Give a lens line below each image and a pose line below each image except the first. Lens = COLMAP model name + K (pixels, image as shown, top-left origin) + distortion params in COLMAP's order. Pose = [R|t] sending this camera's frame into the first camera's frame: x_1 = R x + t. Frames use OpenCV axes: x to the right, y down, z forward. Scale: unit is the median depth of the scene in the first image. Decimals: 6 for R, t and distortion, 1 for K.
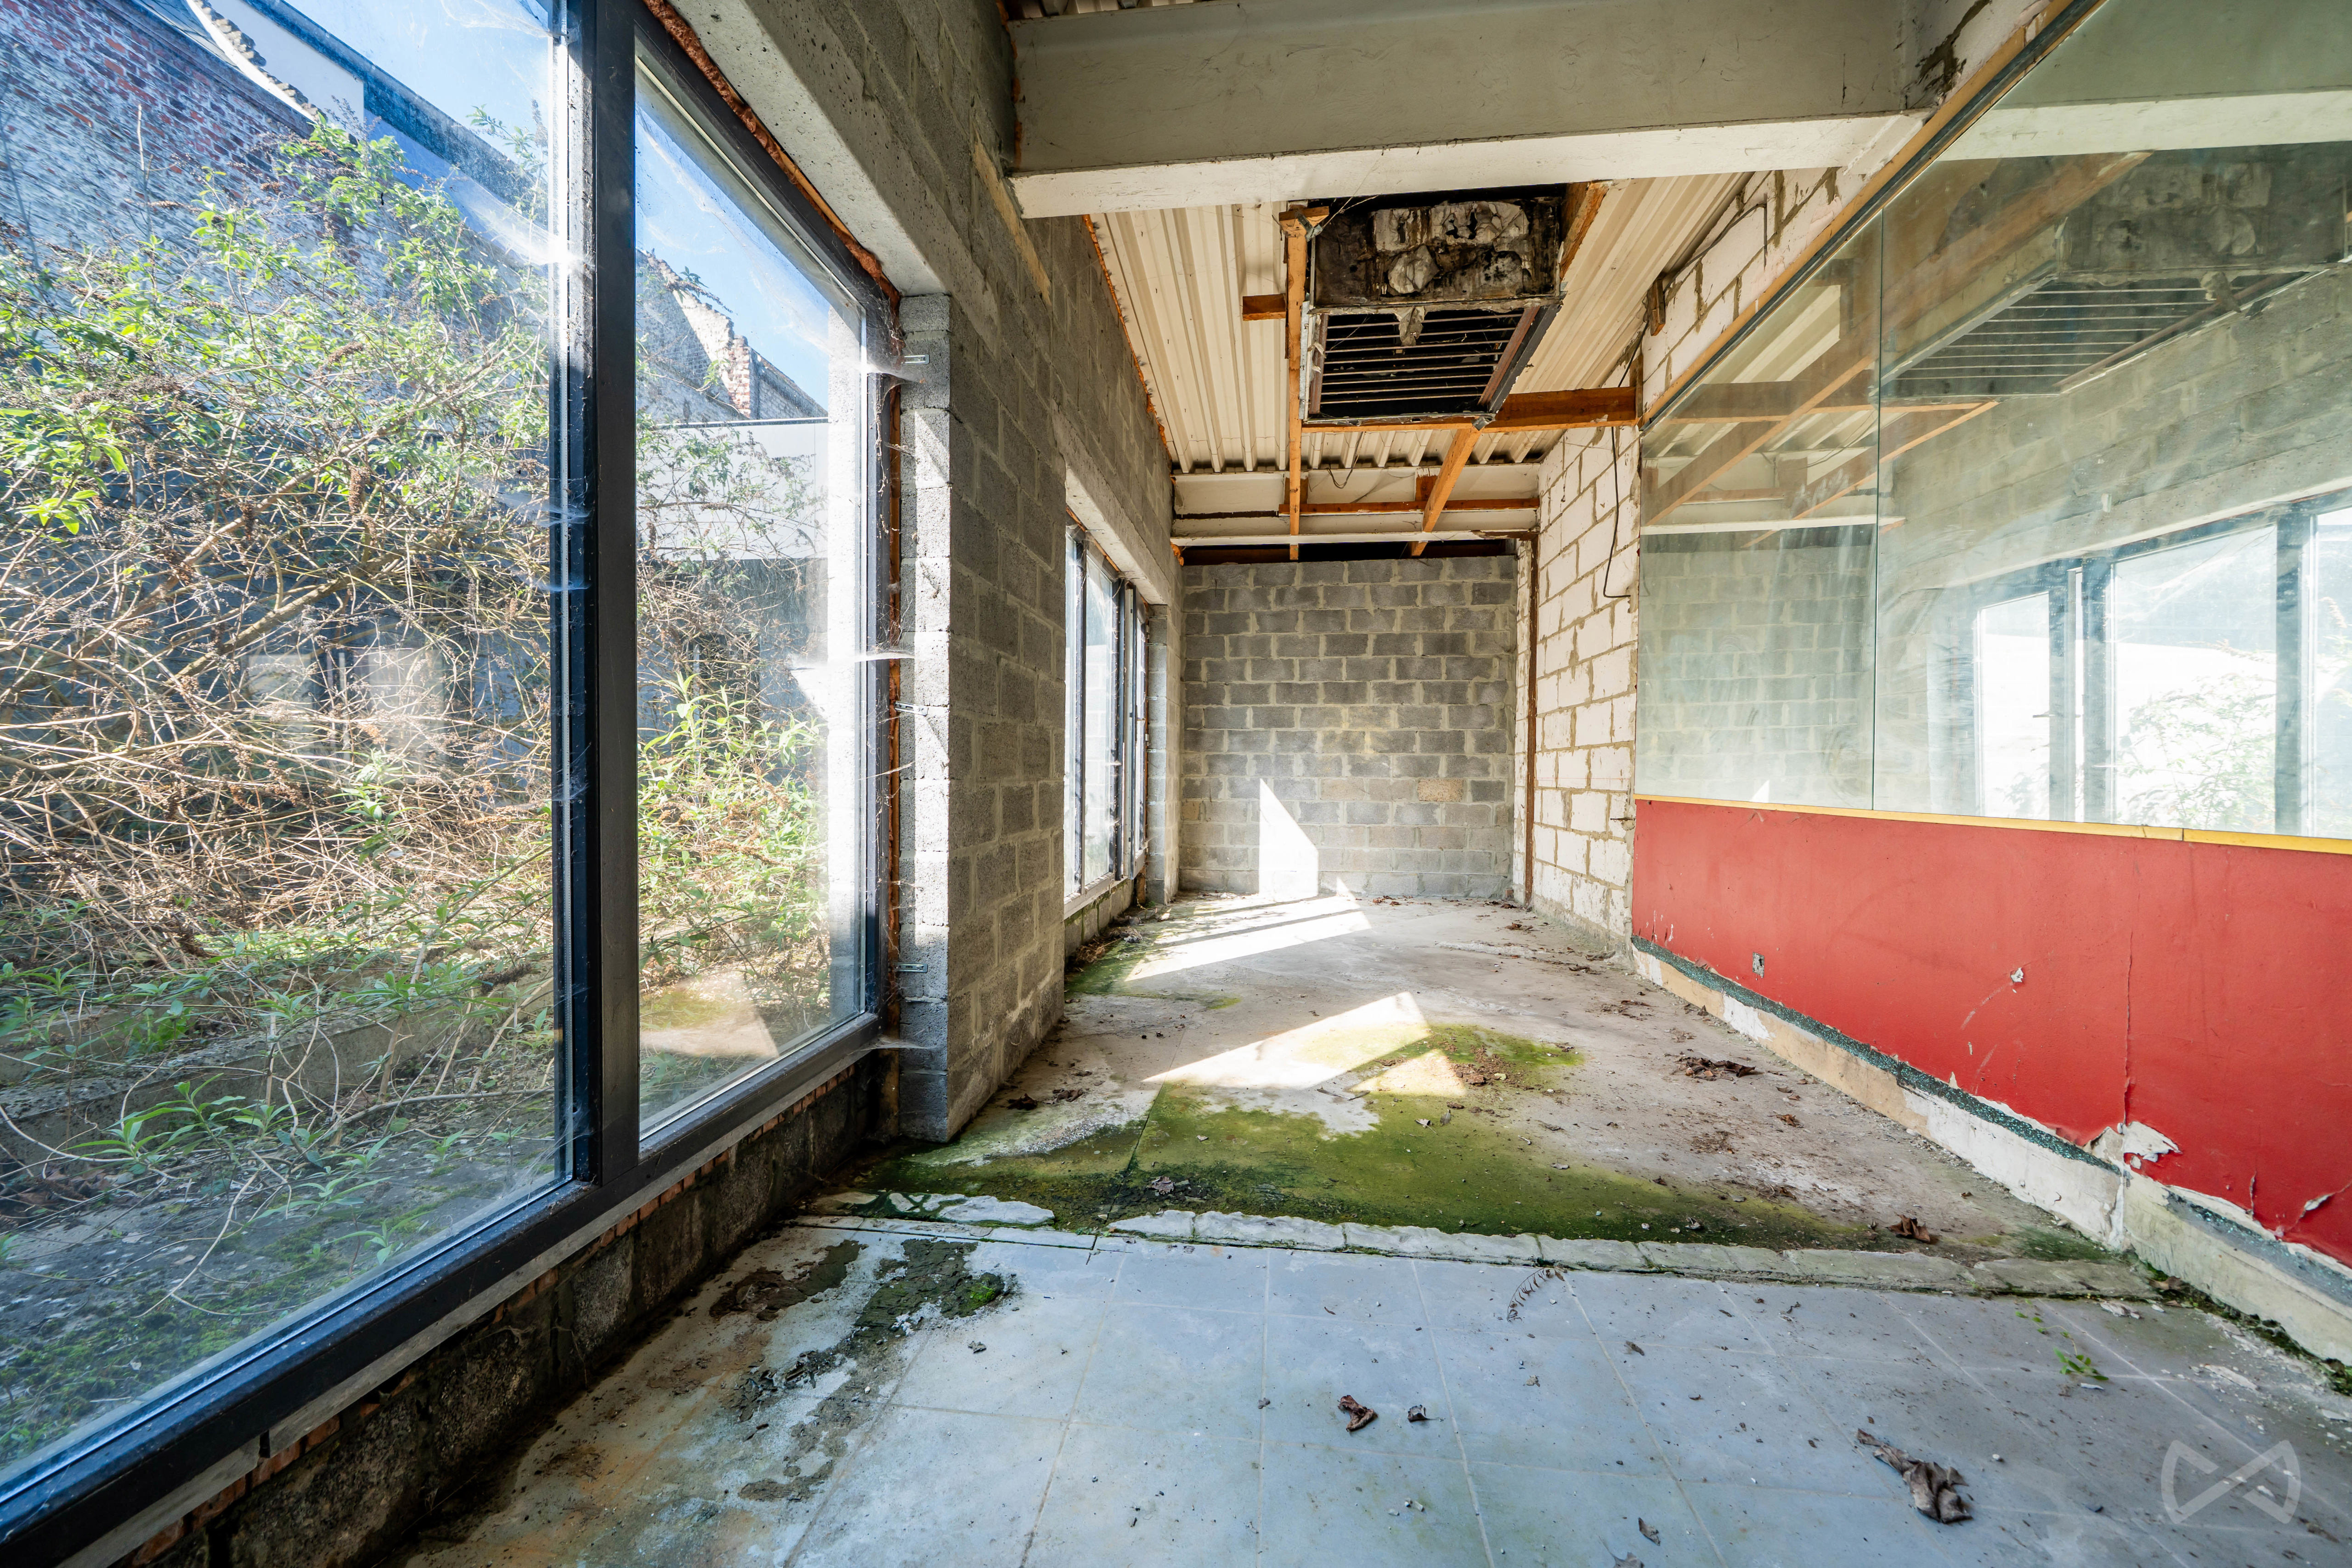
lens RADIAL K [[814.5, 0, 1194.8], [0, 814.5, 795.5], [0, 0, 1]] dist [-0.010430, 0.000588]
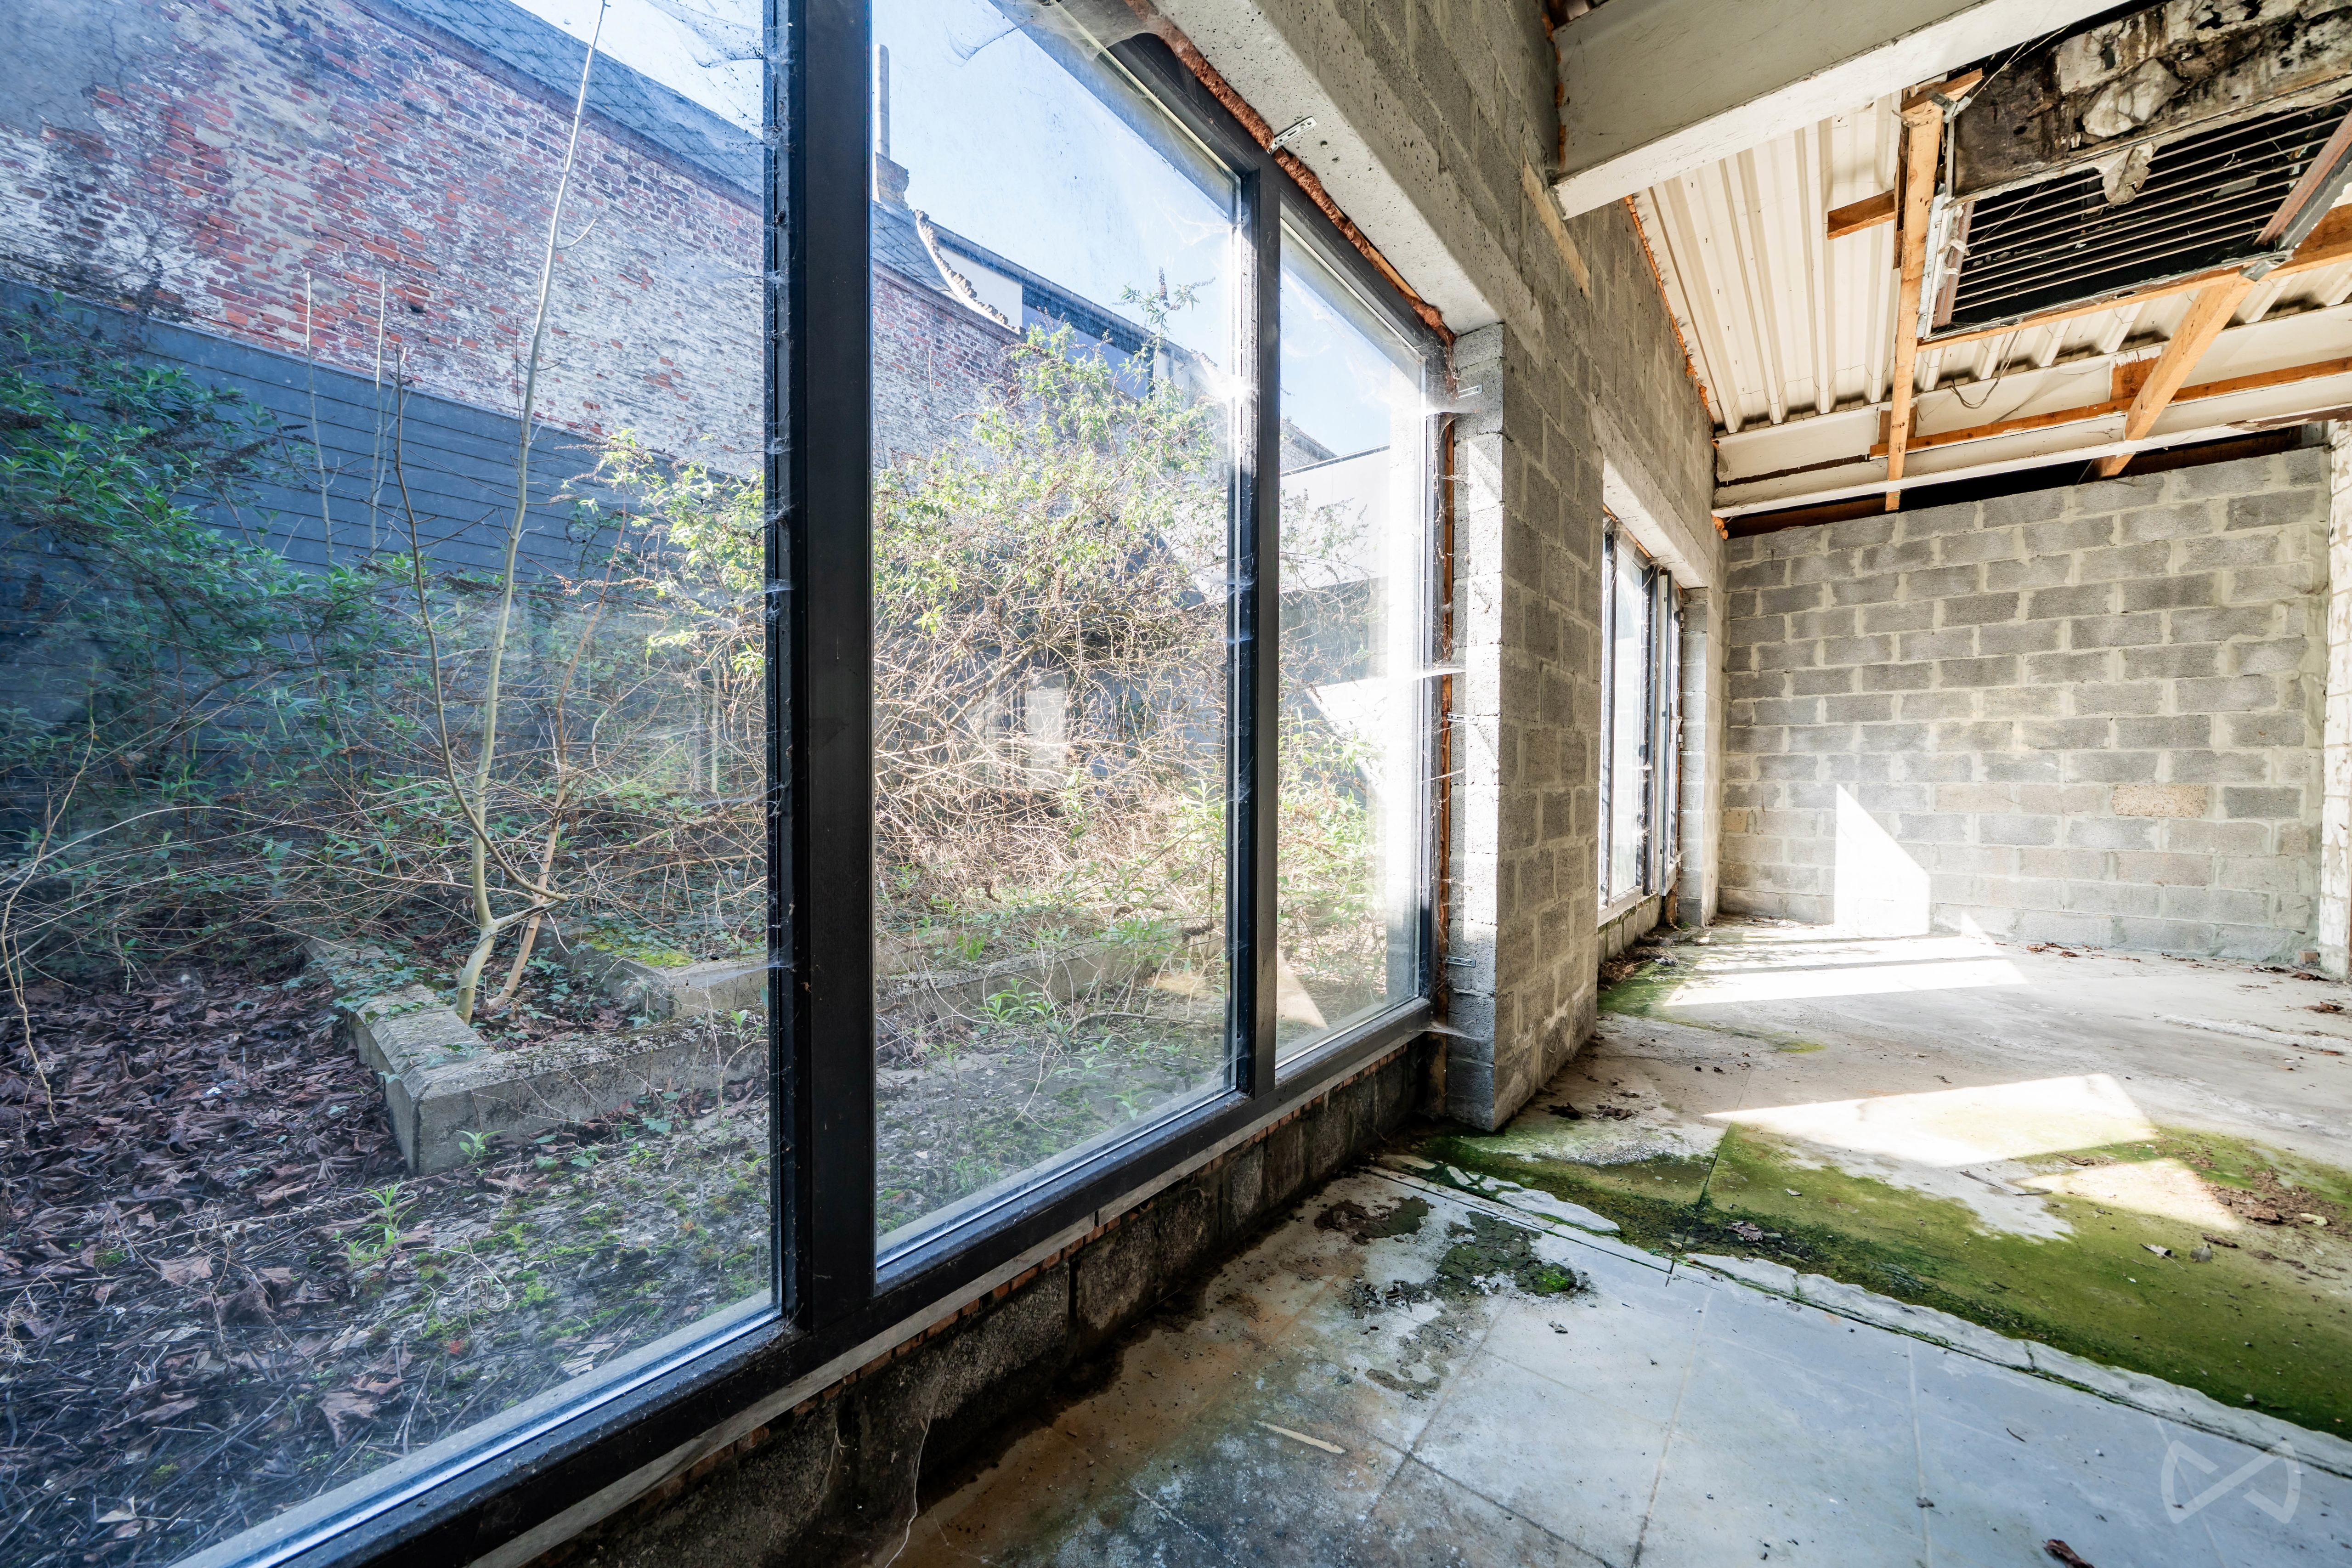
lens RADIAL K [[814.5, 0, 1194.8], [0, 814.5, 795.5], [0, 0, 1]] dist [-0.010430, 0.000588]
pose [[0.842803, 0.007770, -0.538167, -0.063999], [-0.011321, 0.999930, -0.003292, 0.001346], [0.538104, 0.008868, 0.842832, -0.083531]]
